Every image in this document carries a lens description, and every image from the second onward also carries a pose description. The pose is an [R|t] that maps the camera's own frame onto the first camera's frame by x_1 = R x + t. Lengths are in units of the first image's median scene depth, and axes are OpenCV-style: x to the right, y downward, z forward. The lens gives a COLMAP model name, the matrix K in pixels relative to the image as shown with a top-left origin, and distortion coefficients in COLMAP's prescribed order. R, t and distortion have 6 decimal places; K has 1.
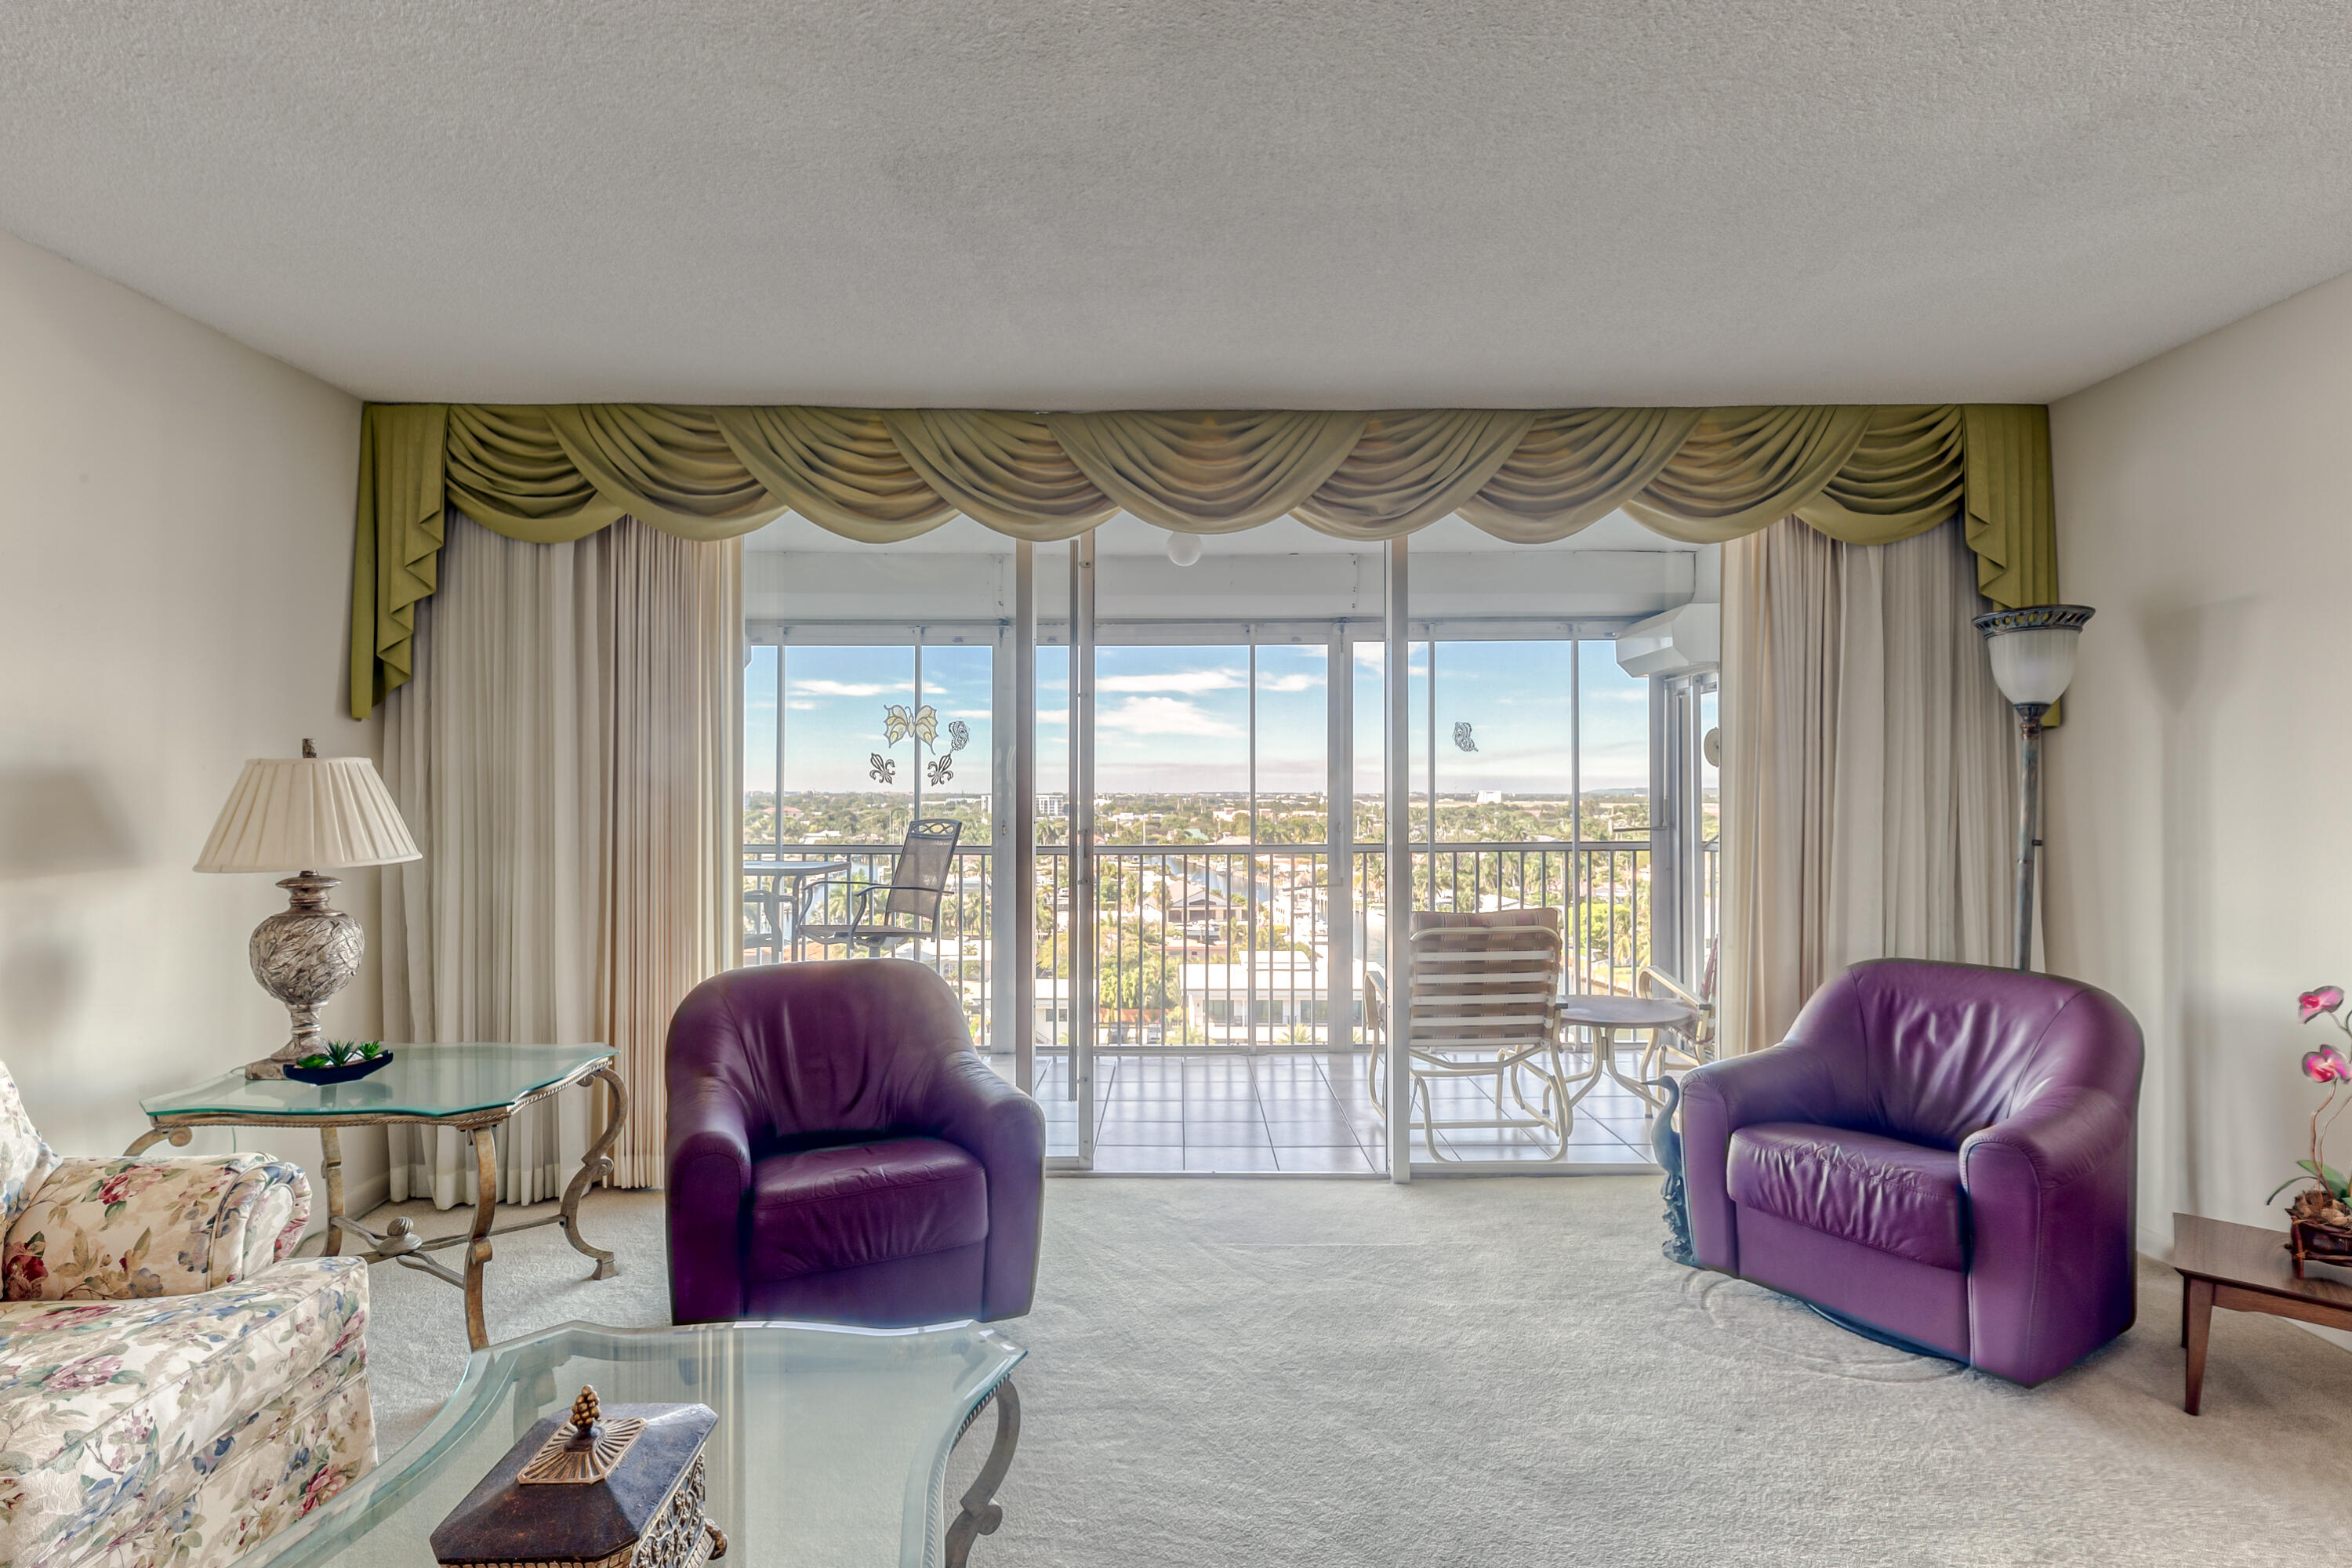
lens RADIAL K [[1134.5, 0, 1178.1], [0, 1134.5, 779.2], [0, 0, 1]] dist [0.000116, -0.001016]
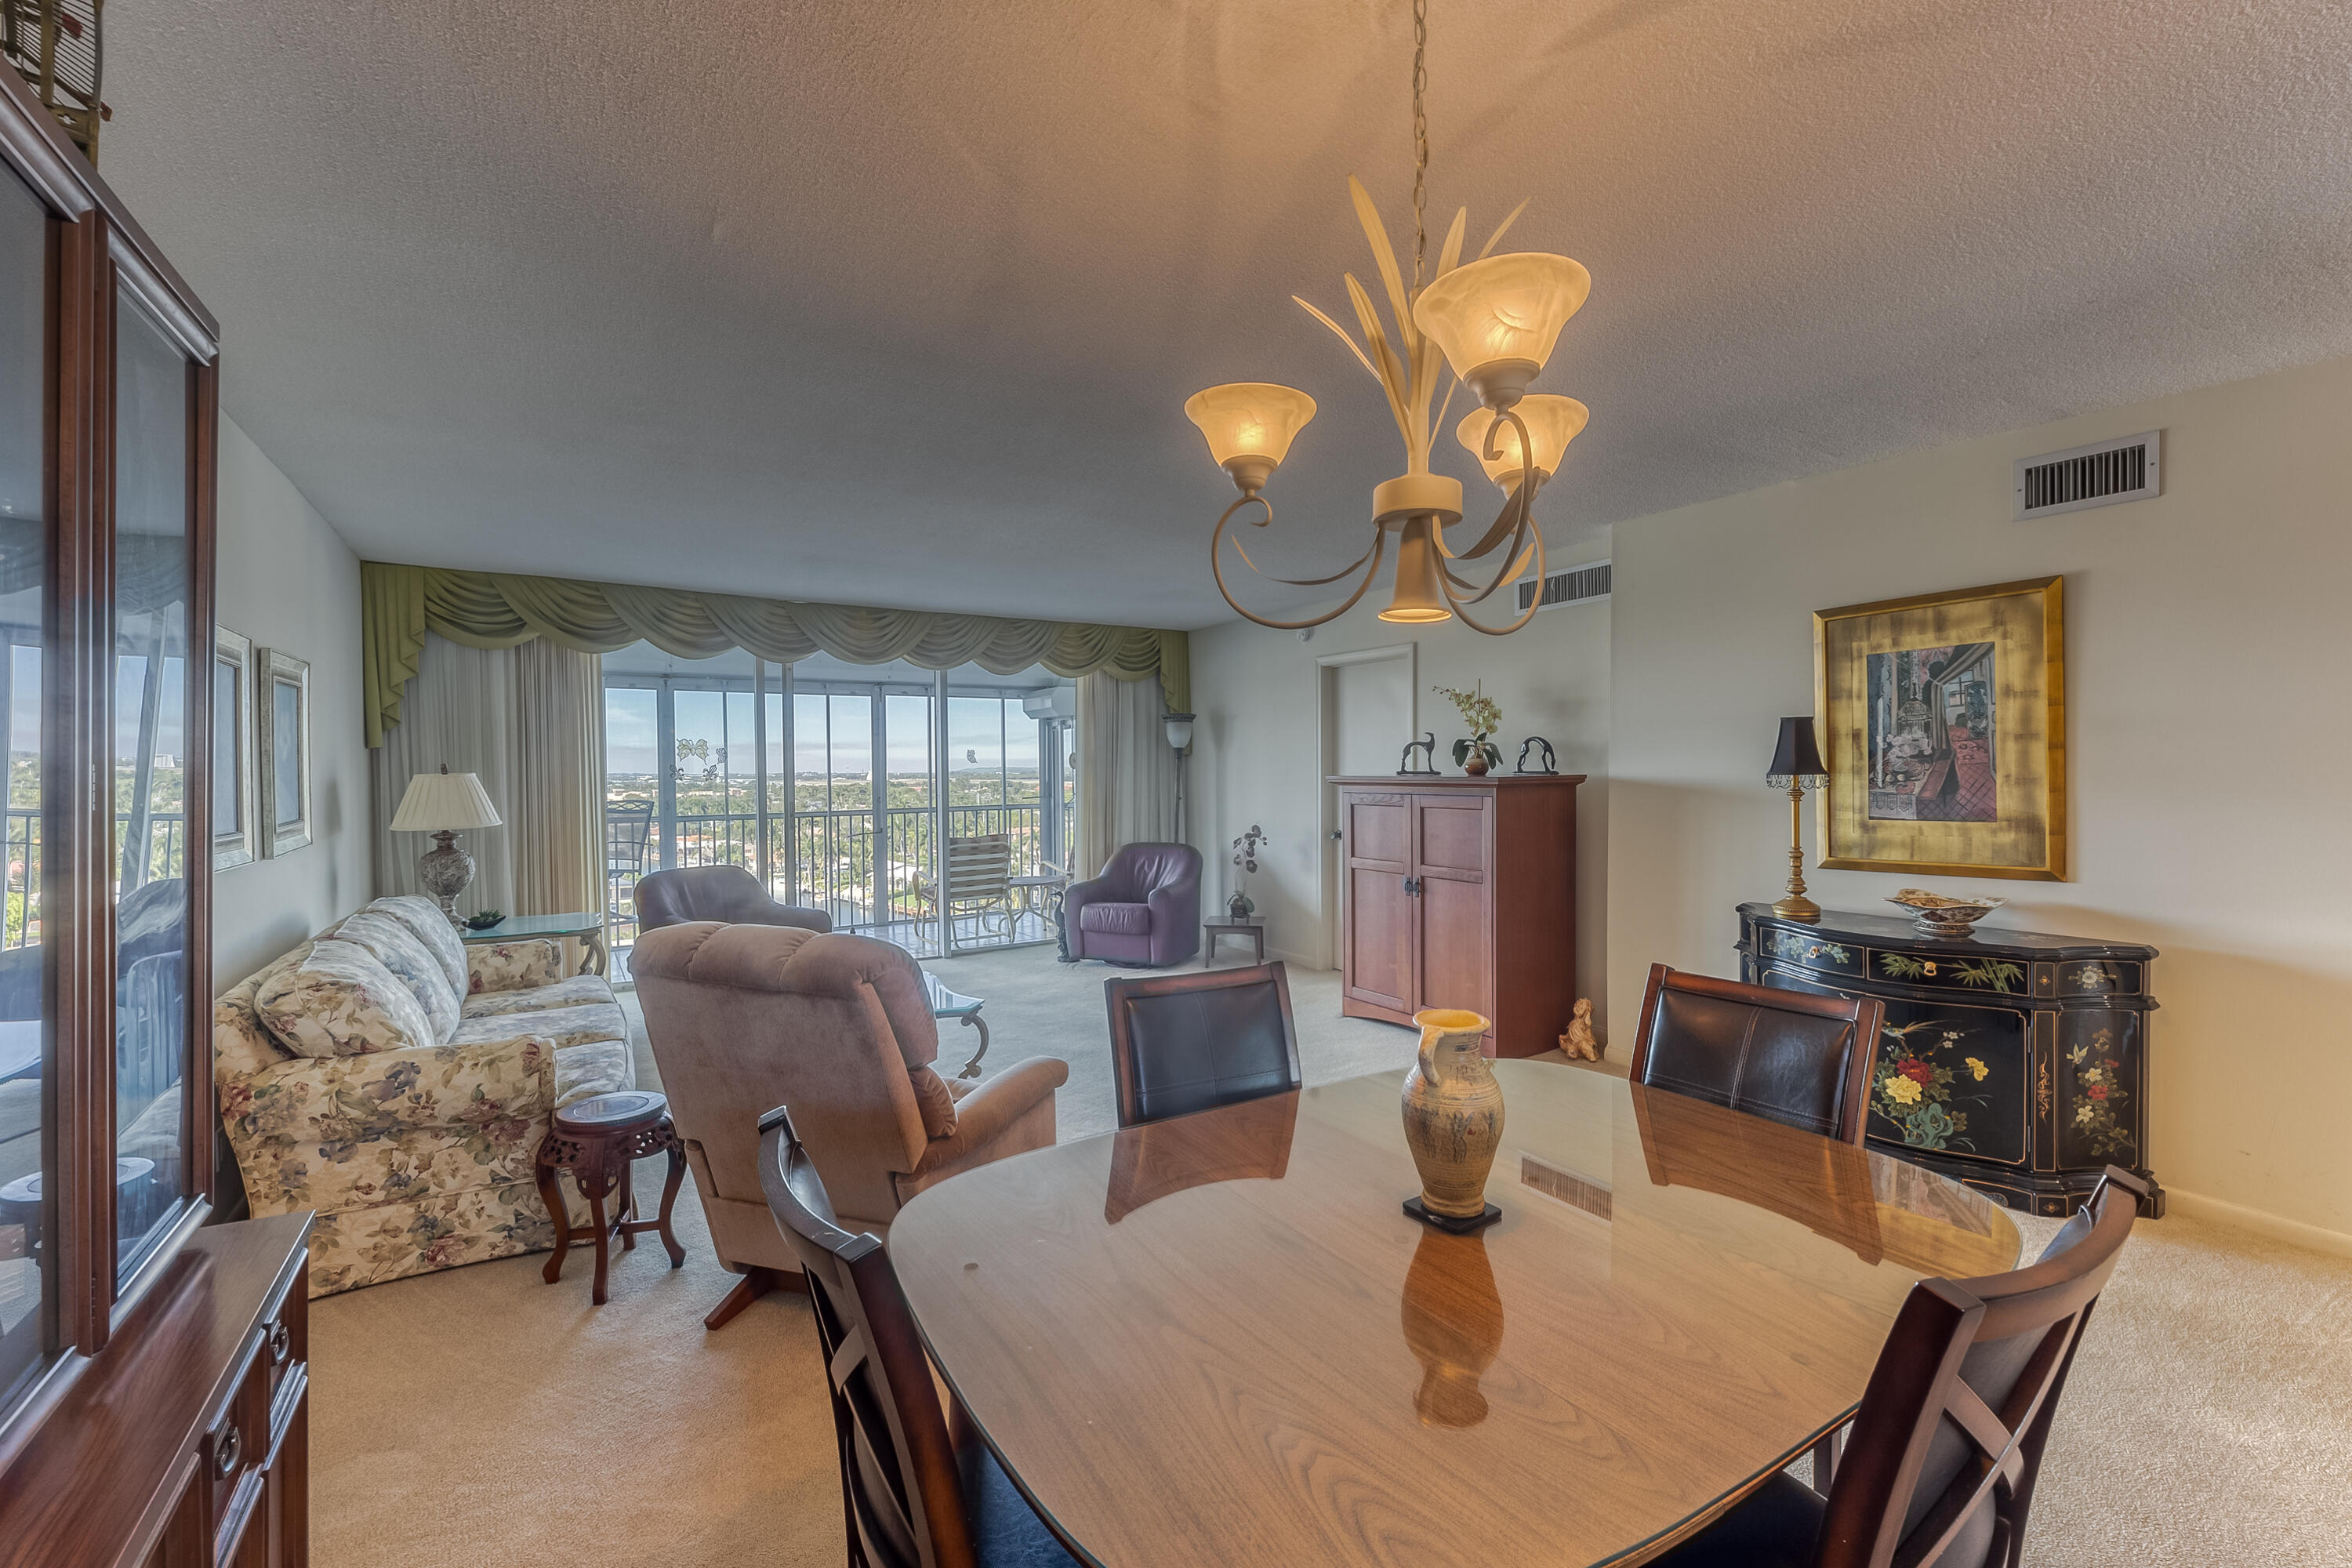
lens RADIAL K [[979.0, 0, 1181.4], [0, 979.0, 788.7], [0, 0, 1]] dist [-0.003254, -0.000939]
pose [[0.841692, -0.015689, 0.539730, -0.483508], [-0.000125, 0.999572, 0.029251, -0.033601], [-0.539958, -0.024688, 0.841330, -0.923582]]
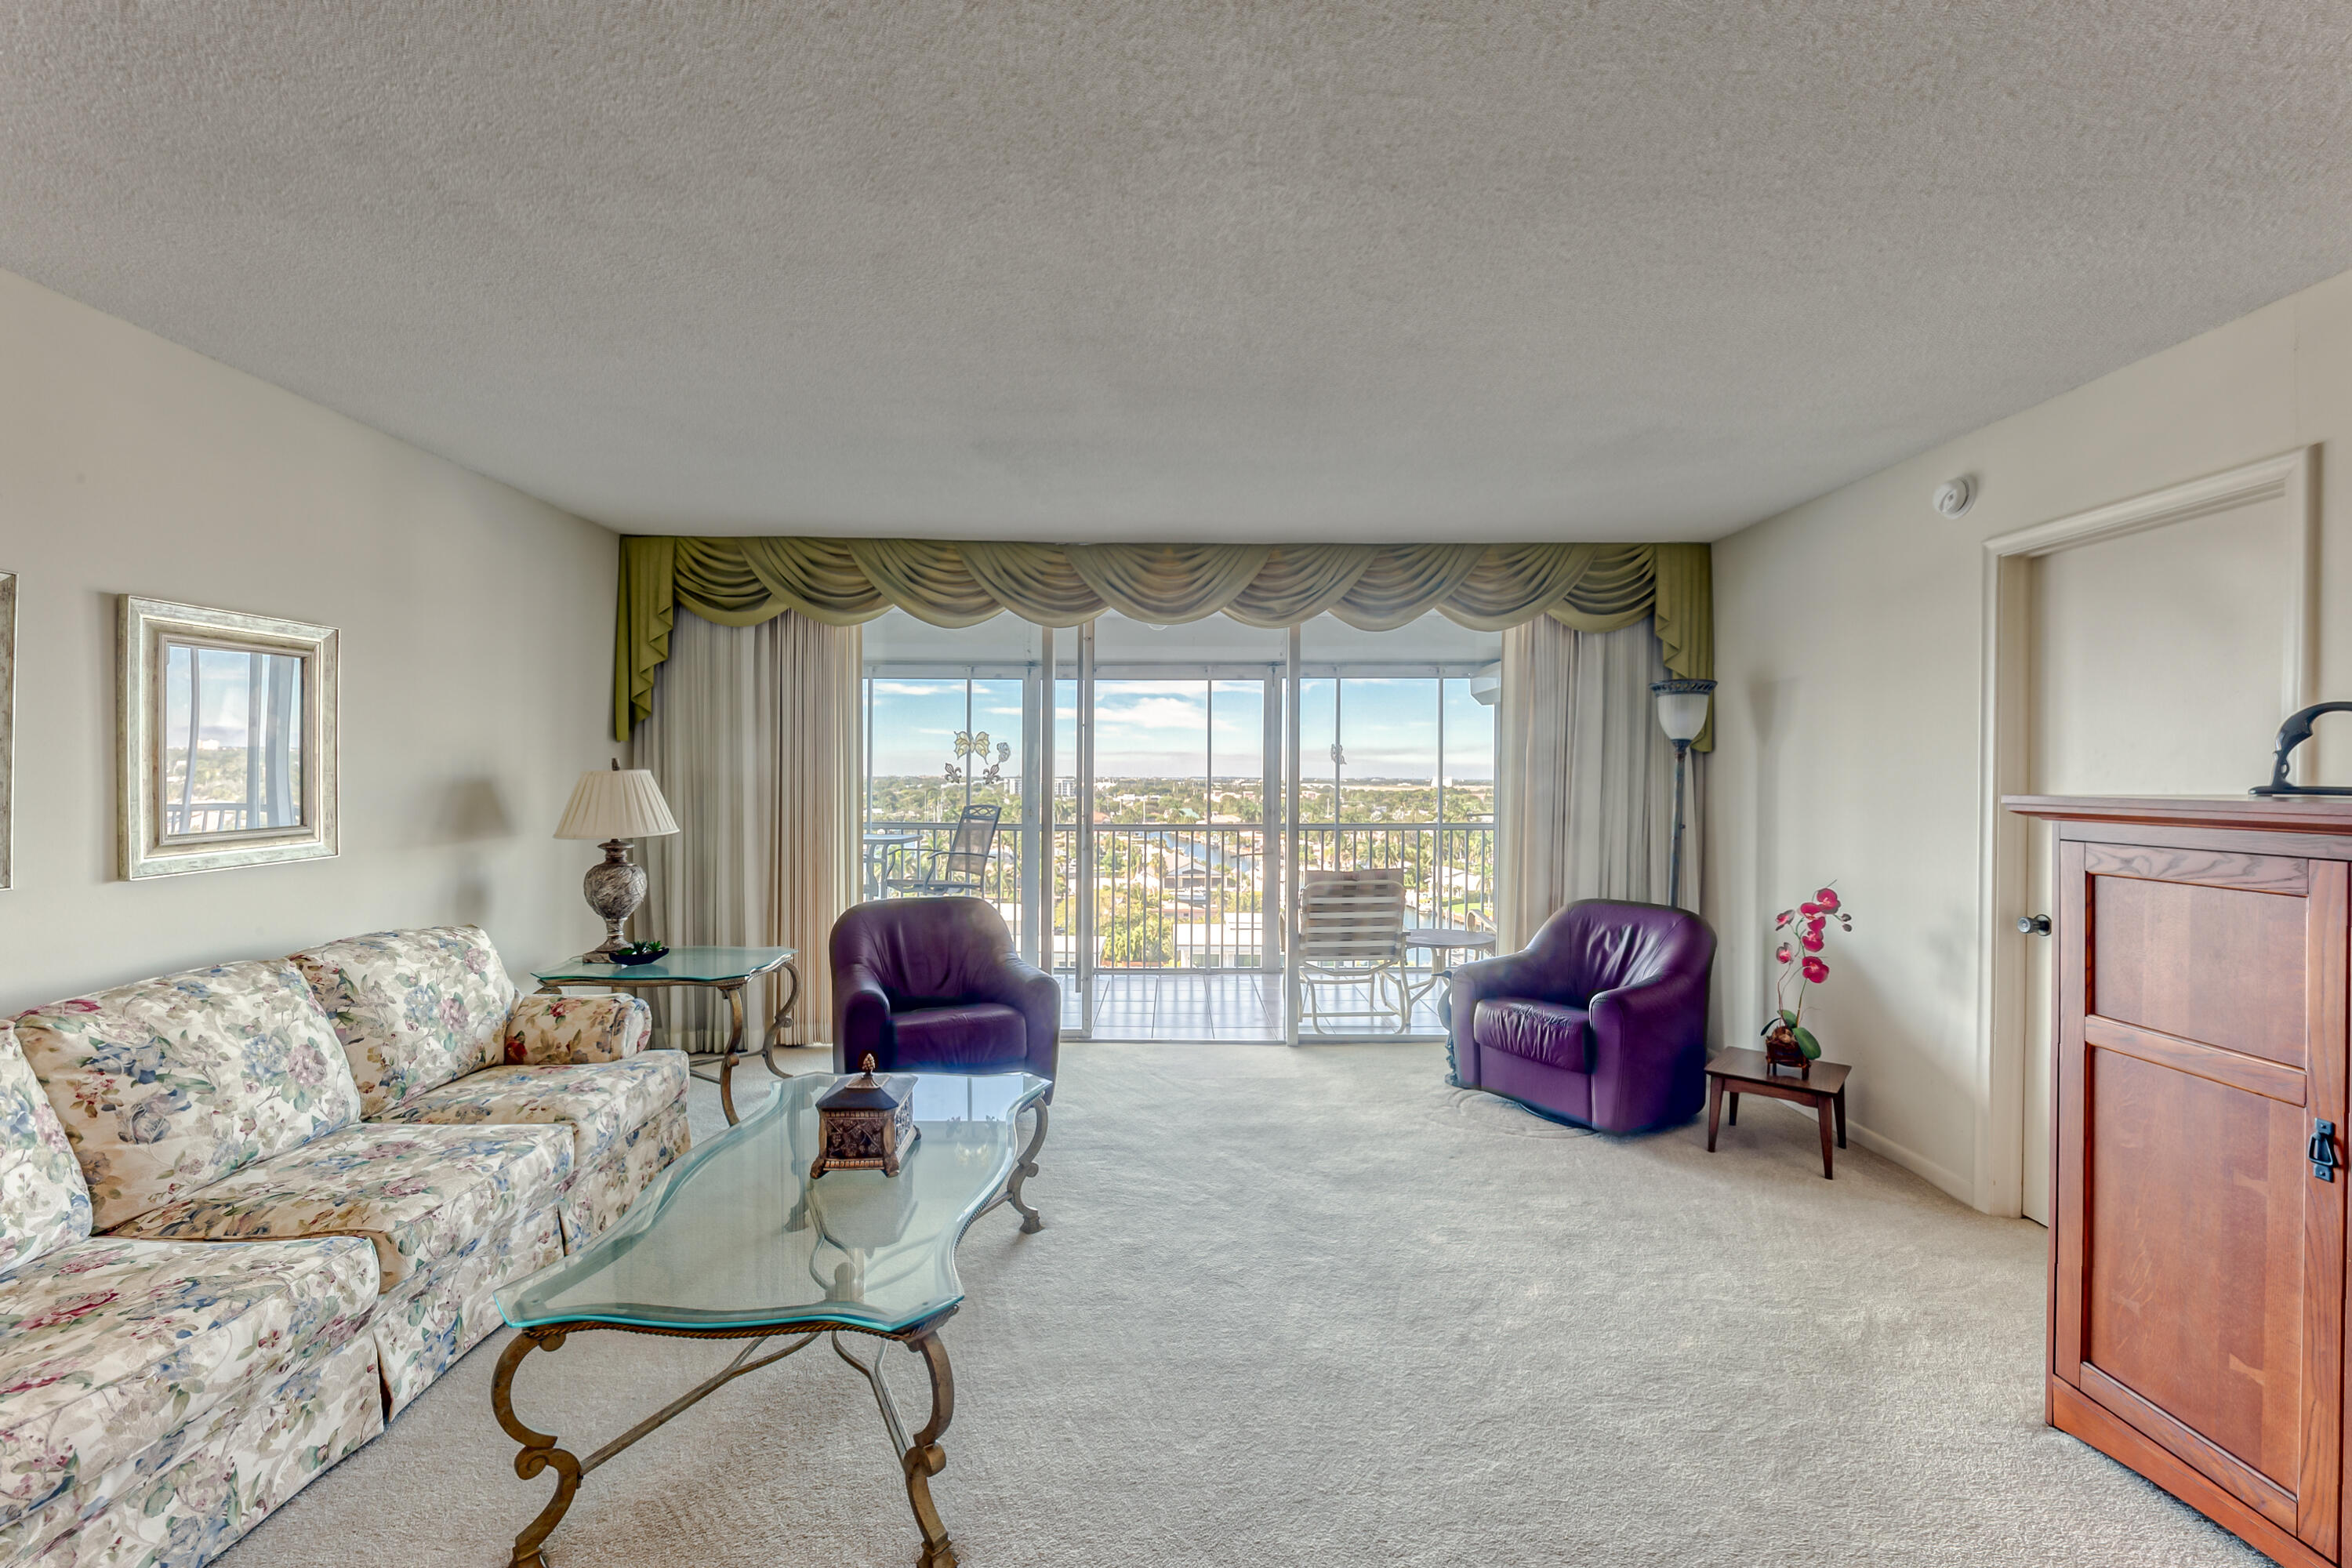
lens RADIAL K [[979.0, 0, 1176.6], [0, 979.0, 782.0], [0, 0, 1]] dist [-0.003254, -0.000939]
pose [[0.999982, 0.005519, 0.002535, 0.037666], [-0.005561, 0.999837, 0.017151, -0.024308], [-0.002440, -0.017165, 0.999850, -0.341311]]
